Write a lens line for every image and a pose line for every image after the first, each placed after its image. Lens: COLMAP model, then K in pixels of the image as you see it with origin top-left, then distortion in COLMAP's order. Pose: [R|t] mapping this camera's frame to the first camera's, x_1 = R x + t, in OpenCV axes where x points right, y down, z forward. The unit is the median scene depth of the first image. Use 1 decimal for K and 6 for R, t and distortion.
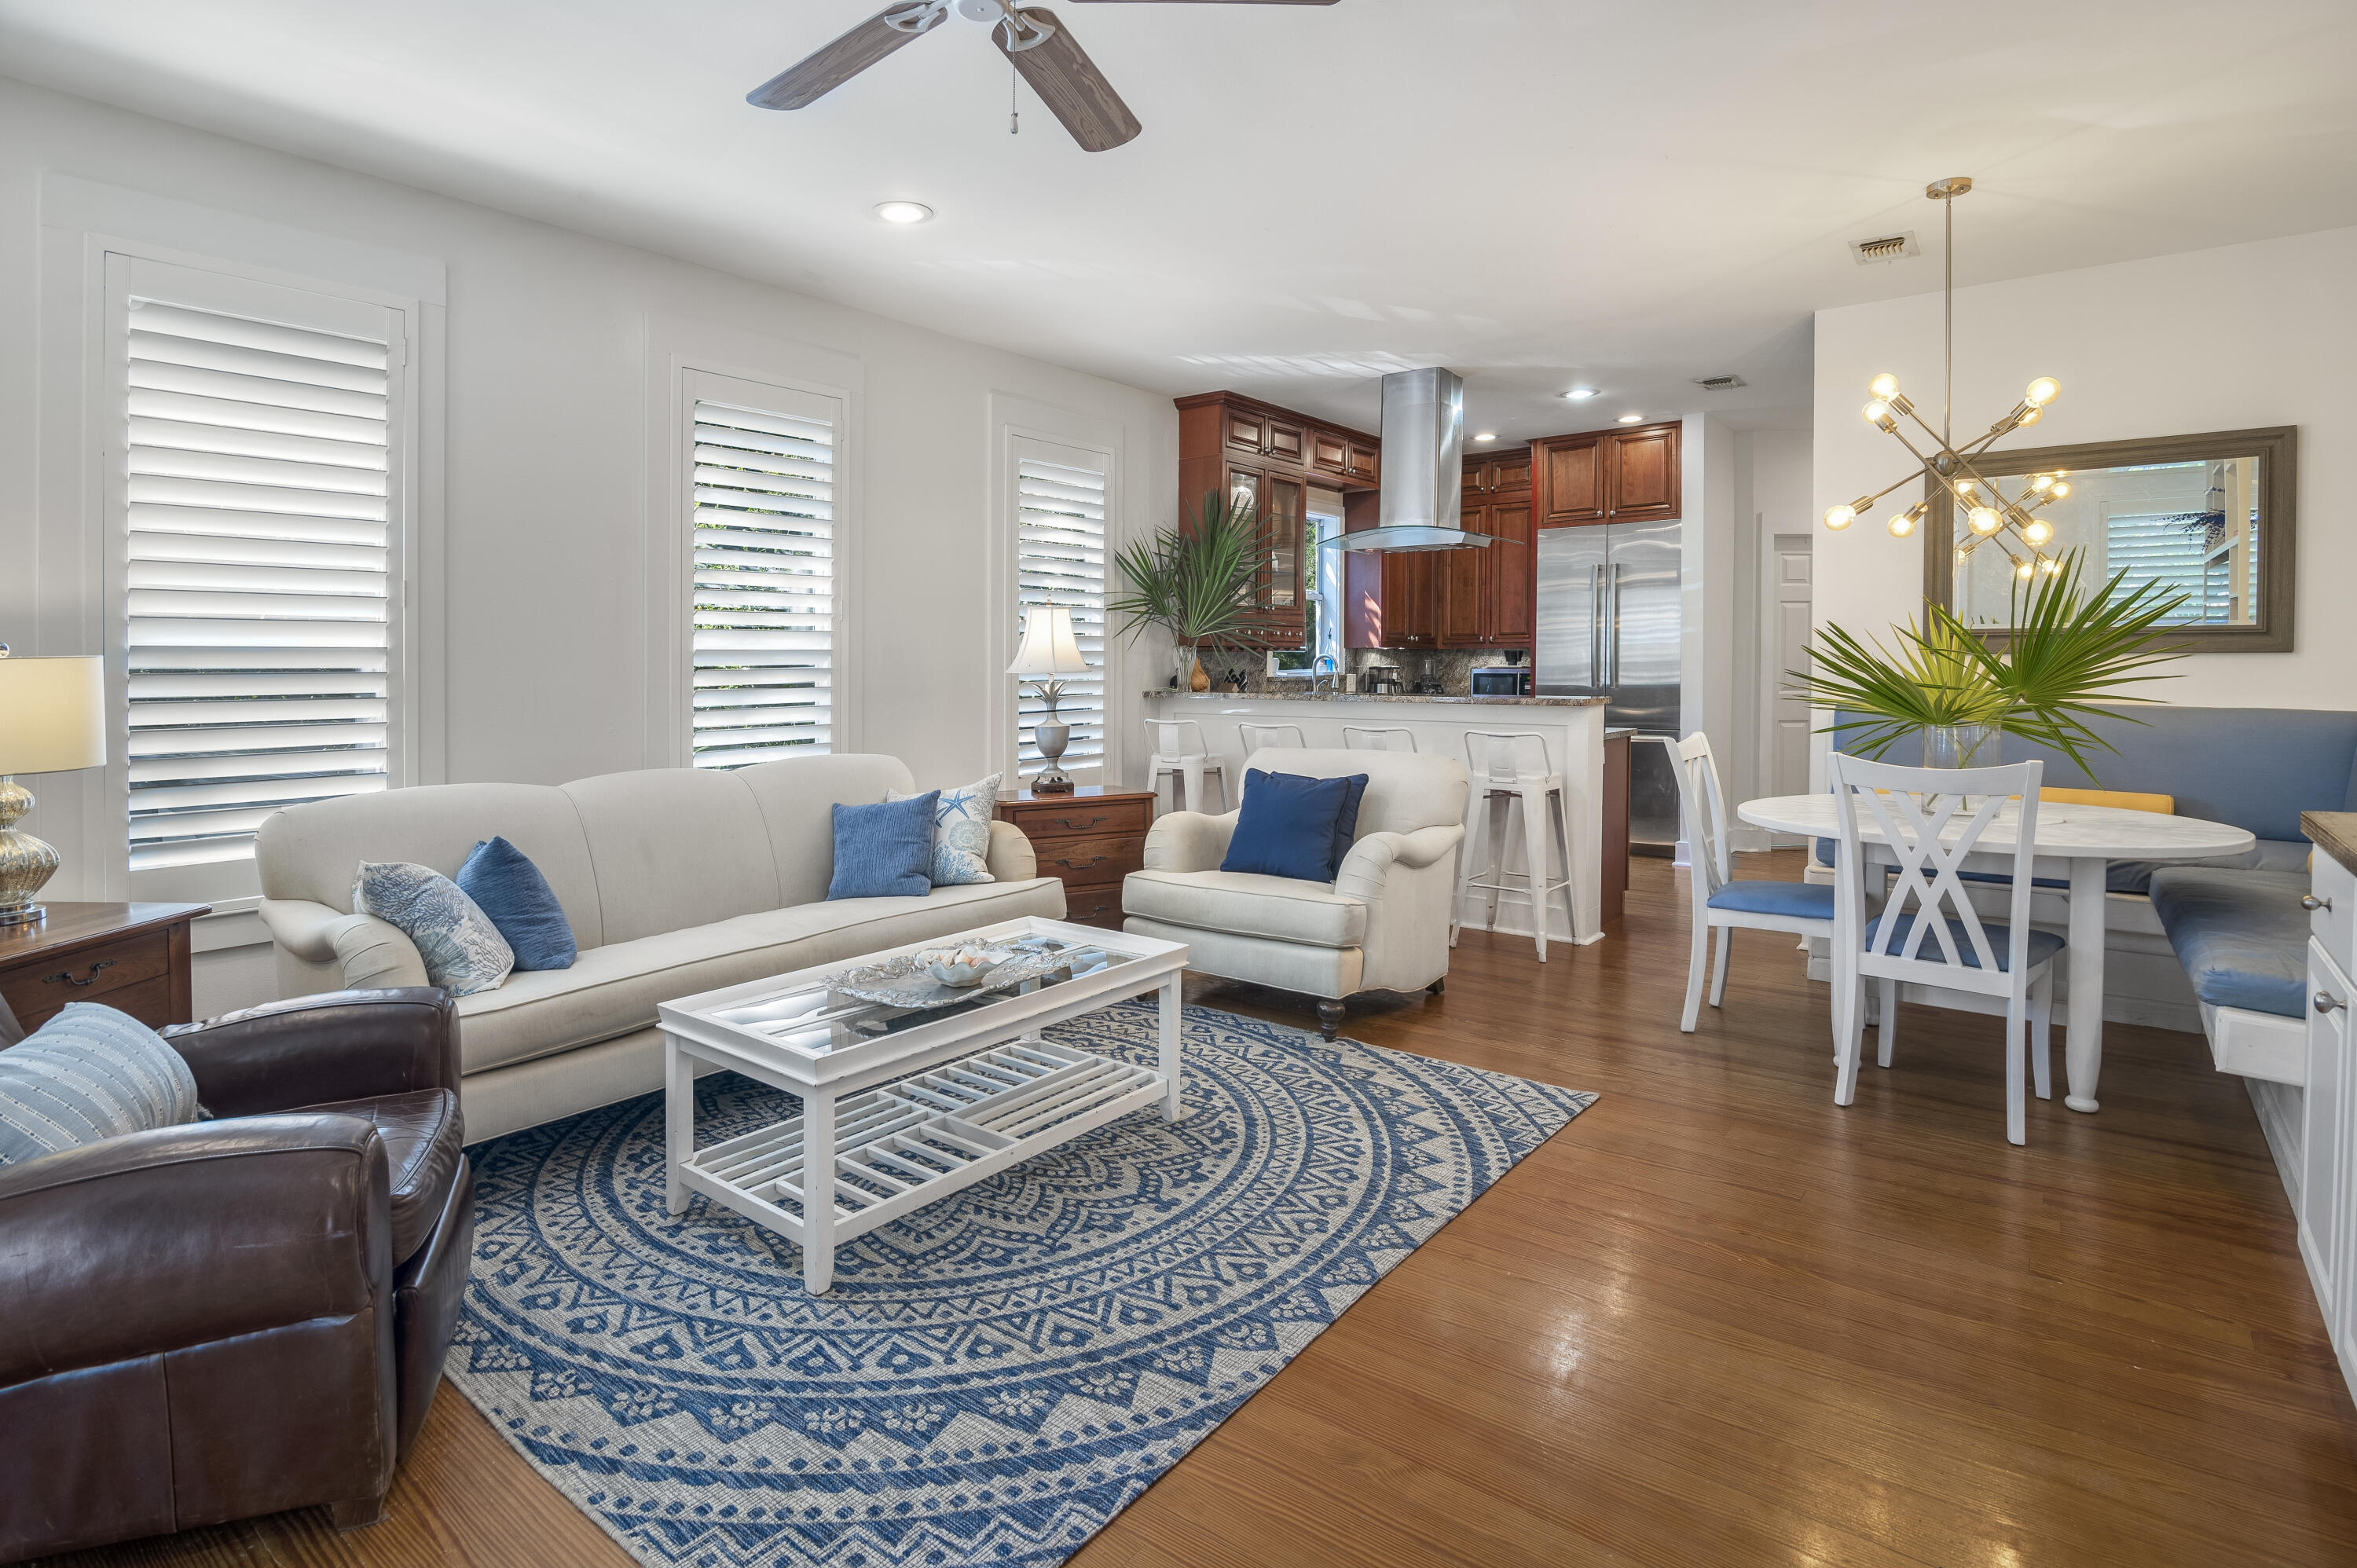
lens RADIAL K [[1207.9, 0, 1179.6], [0, 1207.9, 708.8], [0, 0, 1]] dist [-0.010596, -0.000466]
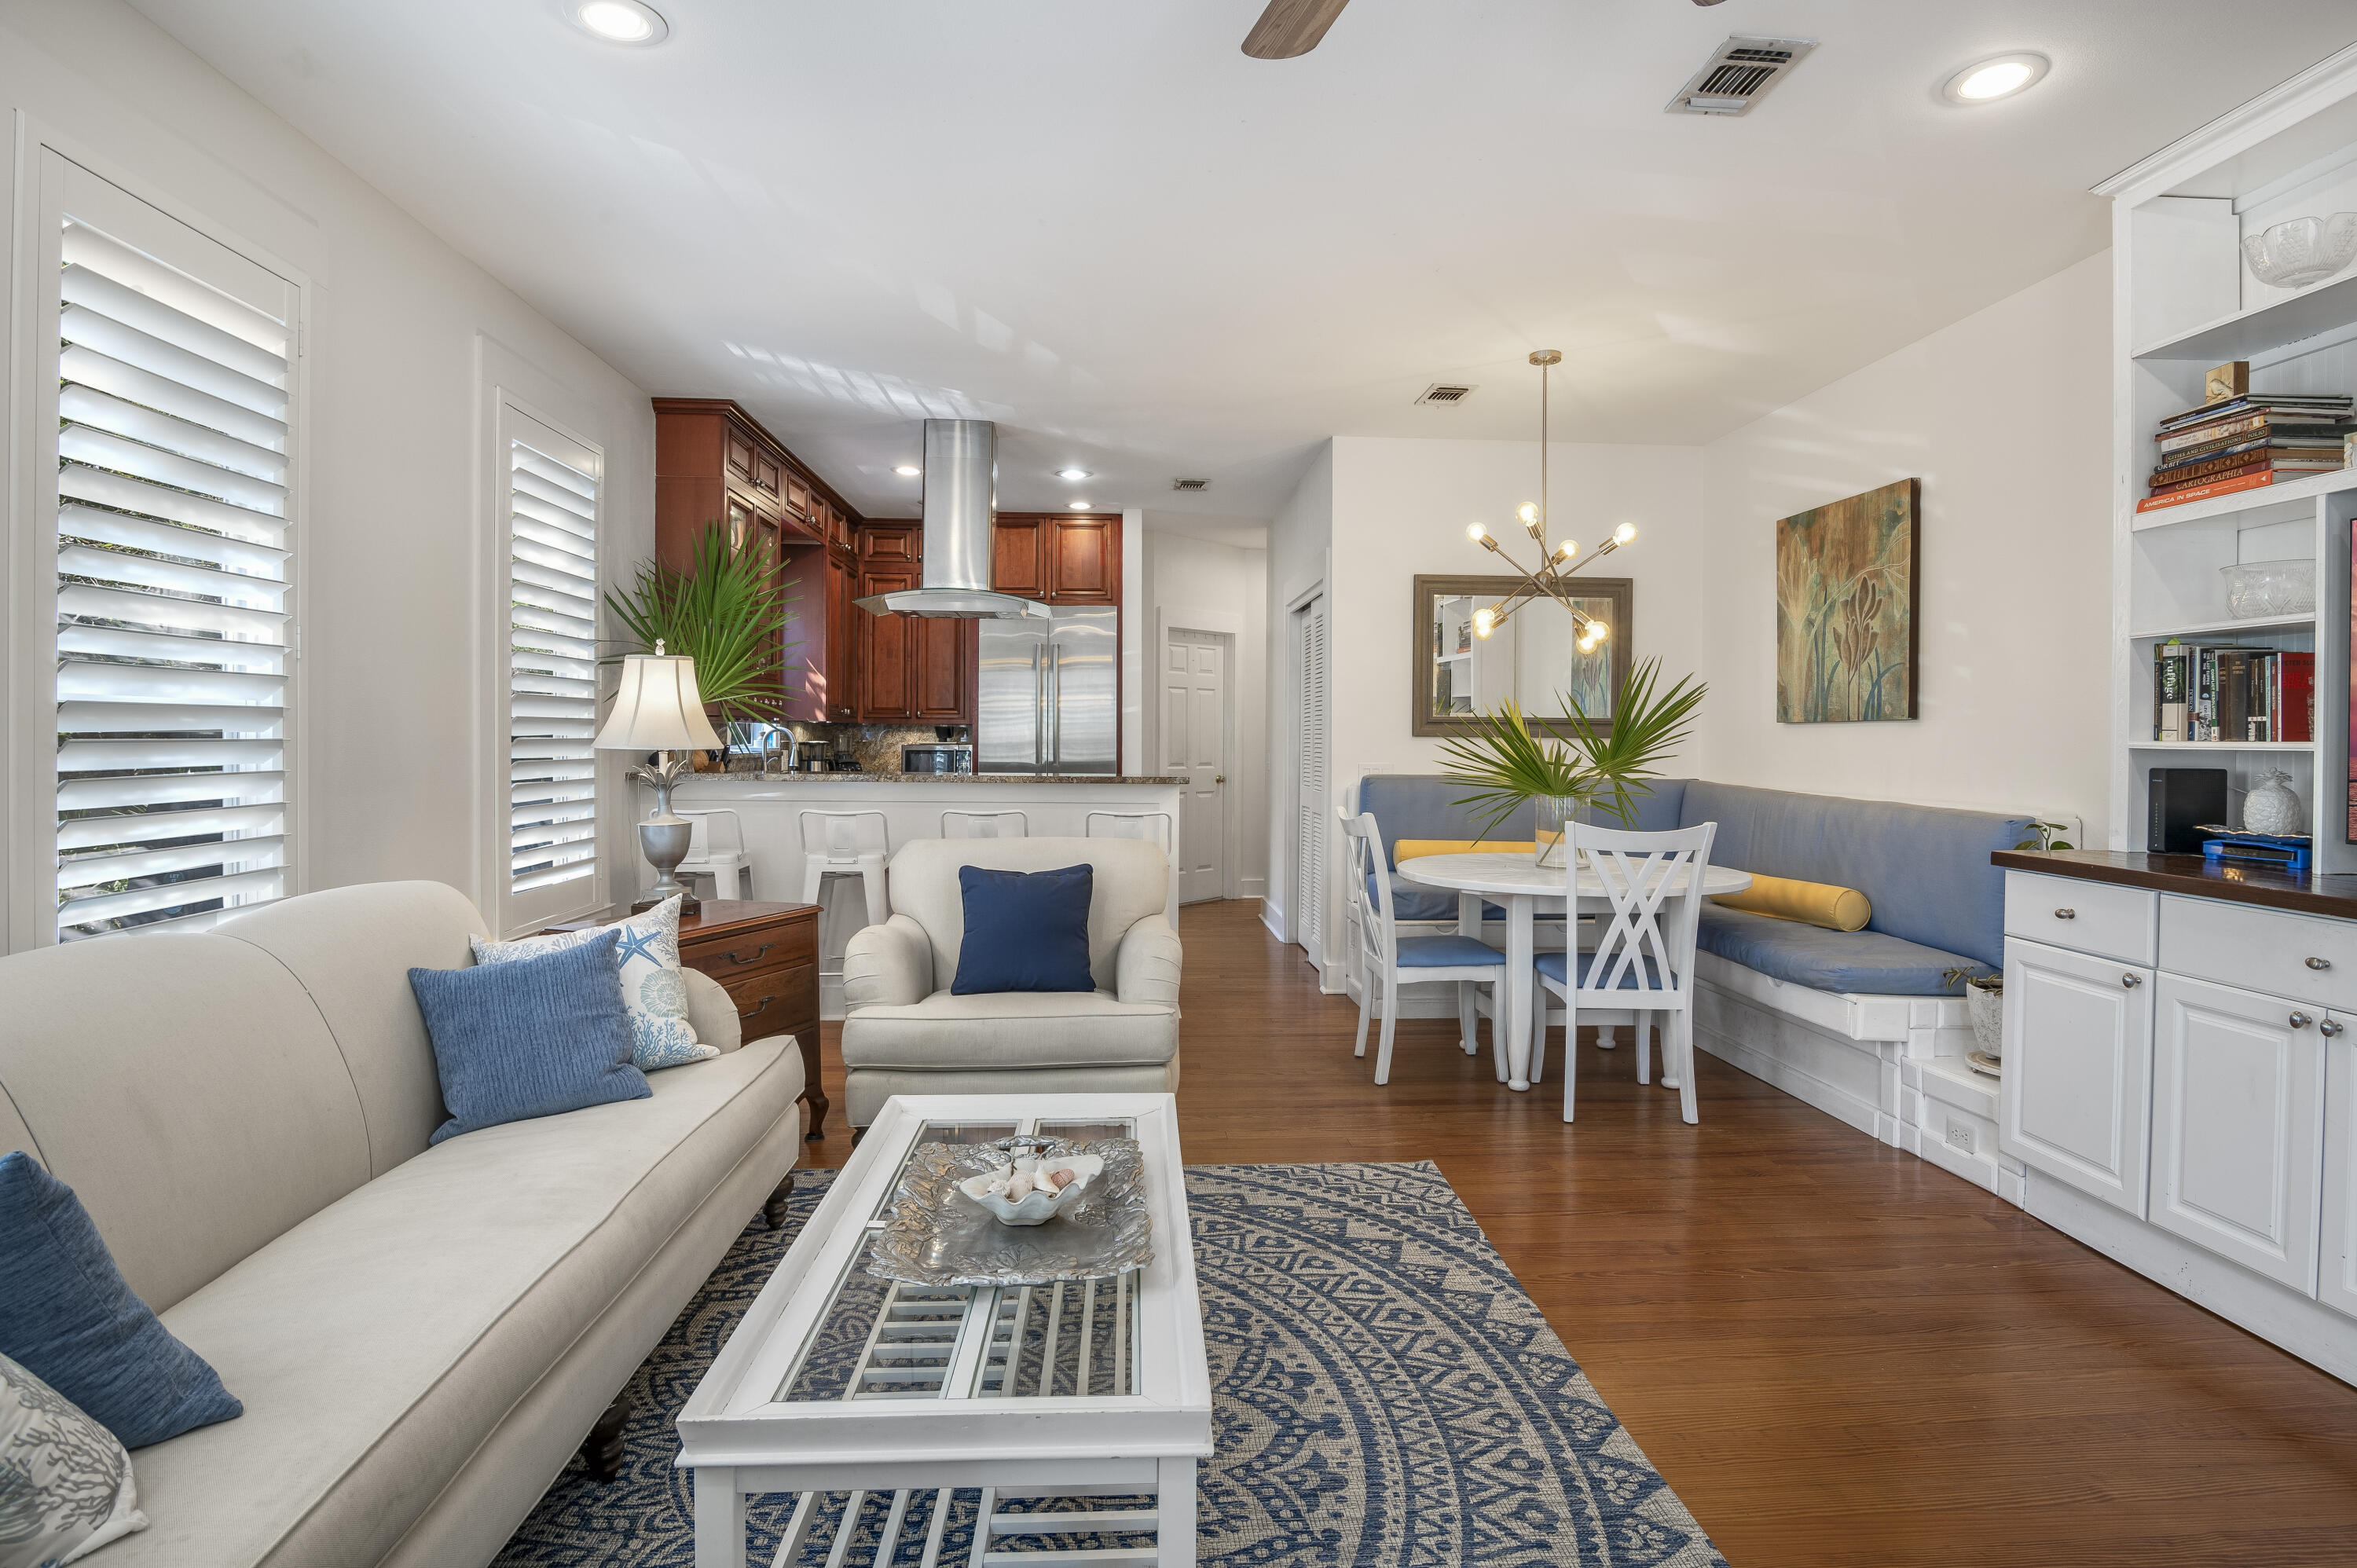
lens RADIAL K [[1162.6, 0, 1178.5], [0, 1162.6, 784.0], [0, 0, 1]] dist [-0.015738, -0.001252]
pose [[0.740857, -0.015121, 0.671492, -0.482698], [0.014539, 0.999873, 0.006474, -0.012475], [-0.671505, 0.004966, 0.740983, 0.414905]]
